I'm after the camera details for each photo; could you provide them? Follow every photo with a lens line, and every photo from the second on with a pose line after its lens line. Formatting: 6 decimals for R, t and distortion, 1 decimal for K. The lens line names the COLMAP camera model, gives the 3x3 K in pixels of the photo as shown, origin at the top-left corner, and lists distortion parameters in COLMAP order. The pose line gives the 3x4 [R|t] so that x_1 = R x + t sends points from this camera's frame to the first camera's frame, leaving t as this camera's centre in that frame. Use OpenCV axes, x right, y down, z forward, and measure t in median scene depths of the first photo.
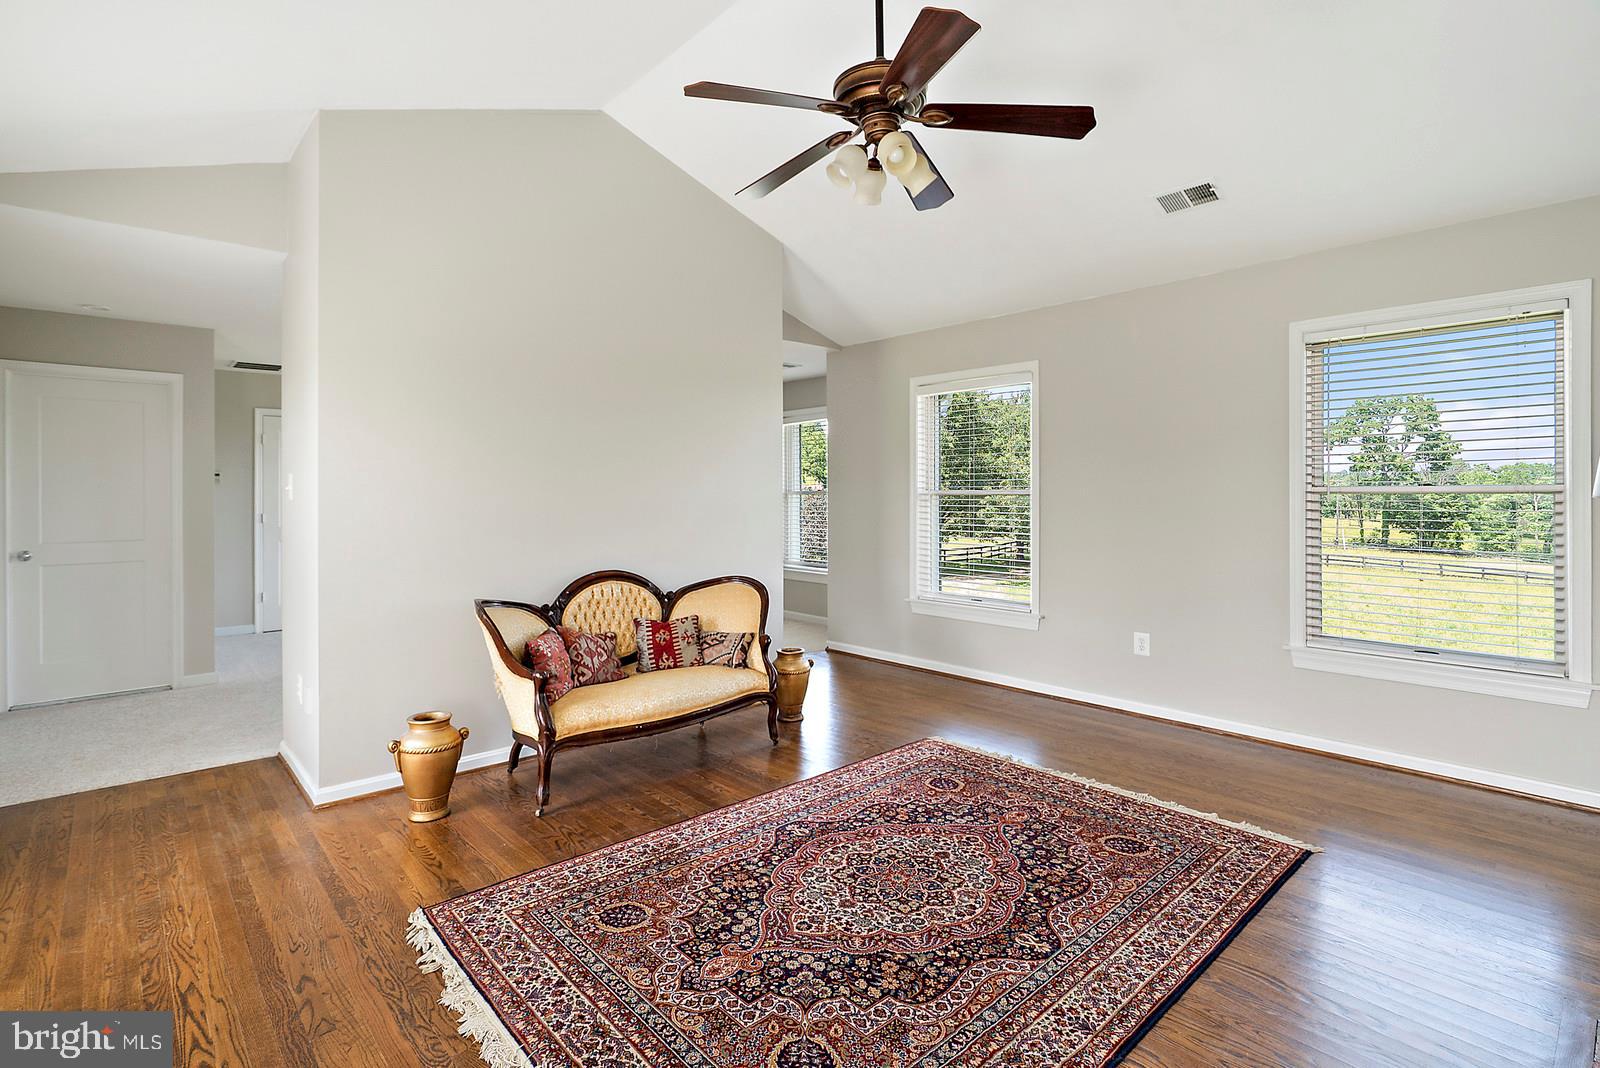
lens RADIAL K [[759.0, 0, 784.2], [0, 759.0, 497.3], [0, 0, 1]] dist [-0.008946, 0.004614]
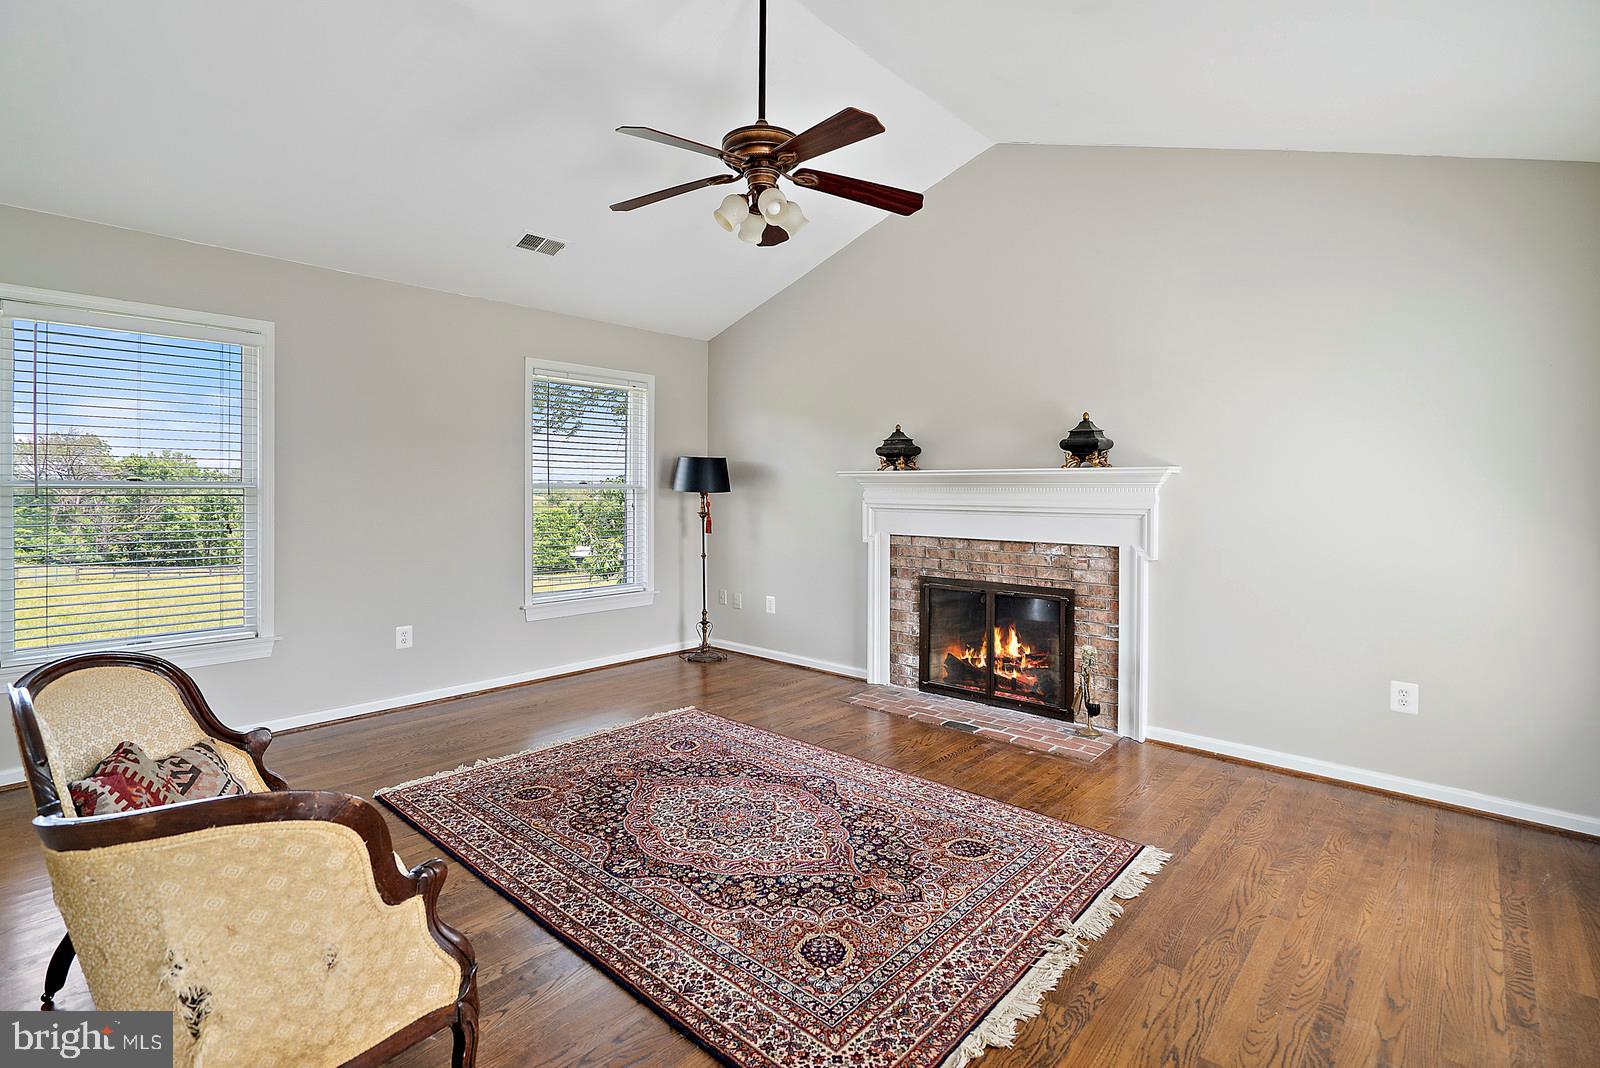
lens RADIAL K [[759.0, 0, 773.5], [0, 759.0, 493.5], [0, 0, 1]] dist [-0.008946, 0.004614]
pose [[-0.093710, -0.003524, 0.995593, -1.106381], [-0.000589, 0.999994, 0.003484, -0.006610], [-0.995599, -0.000259, -0.093711, 1.132874]]
